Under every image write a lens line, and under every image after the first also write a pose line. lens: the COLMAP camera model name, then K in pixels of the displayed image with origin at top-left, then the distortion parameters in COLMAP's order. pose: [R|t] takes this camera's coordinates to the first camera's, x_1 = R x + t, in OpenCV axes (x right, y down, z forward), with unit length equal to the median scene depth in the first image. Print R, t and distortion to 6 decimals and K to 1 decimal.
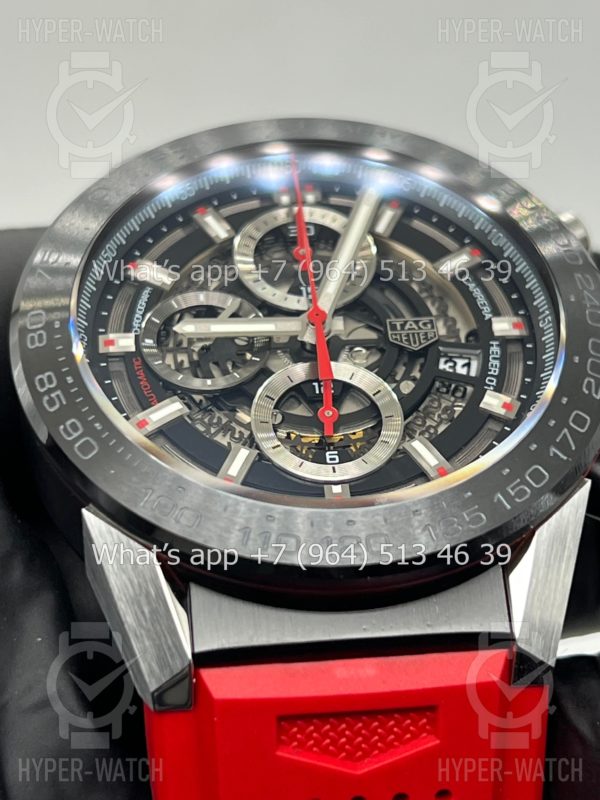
lens RADIAL K [[1893.1, 0, 286.5], [0, 1893.1, 402.2], [0, 0, 1]] dist [0.172208, 0.000000]
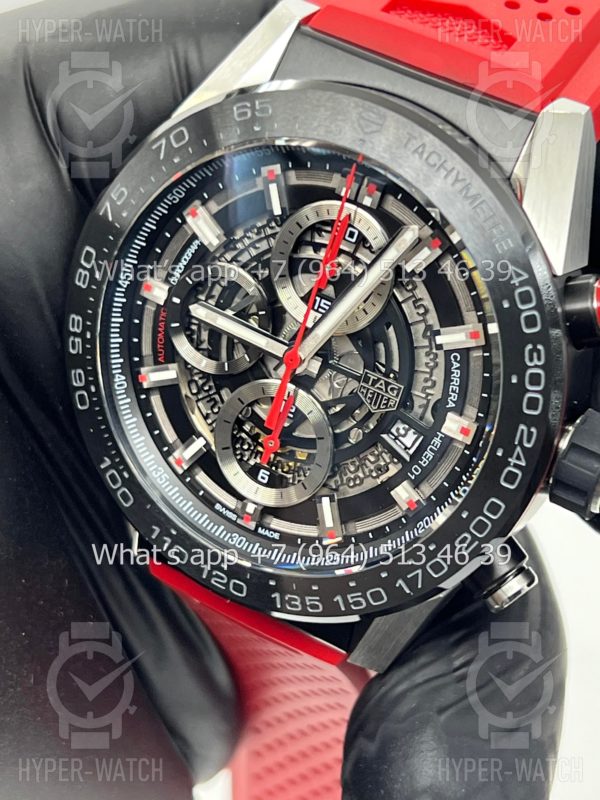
lens RADIAL K [[1893.1, 0, 291.5], [0, 1893.1, 404.3], [0, 0, 1]] dist [0.172208, 0.000000]
pose [[0.808193, 0.490097, -0.326540, 0.401149], [-0.015969, 0.572509, 0.819743, -0.964810], [0.588701, -0.657296, 0.470524, 0.465594]]
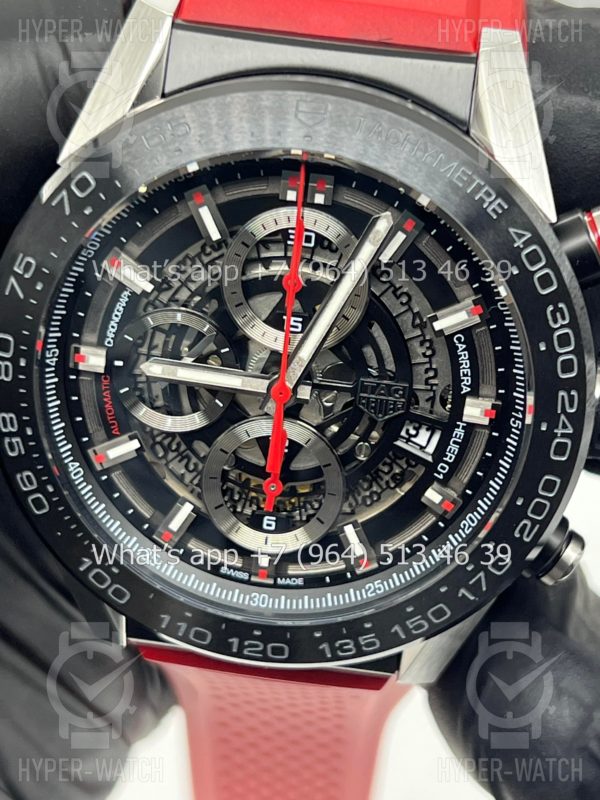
lens RADIAL K [[1893.1, 0, 301.9], [0, 1893.1, 391.6], [0, 0, 1]] dist [0.172208, 0.000000]
pose [[0.968944, 0.236216, -0.073138, 0.100843], [-0.063954, 0.525092, 0.848639, -0.903042], [0.238866, -0.817607, 0.523892, 0.494550]]
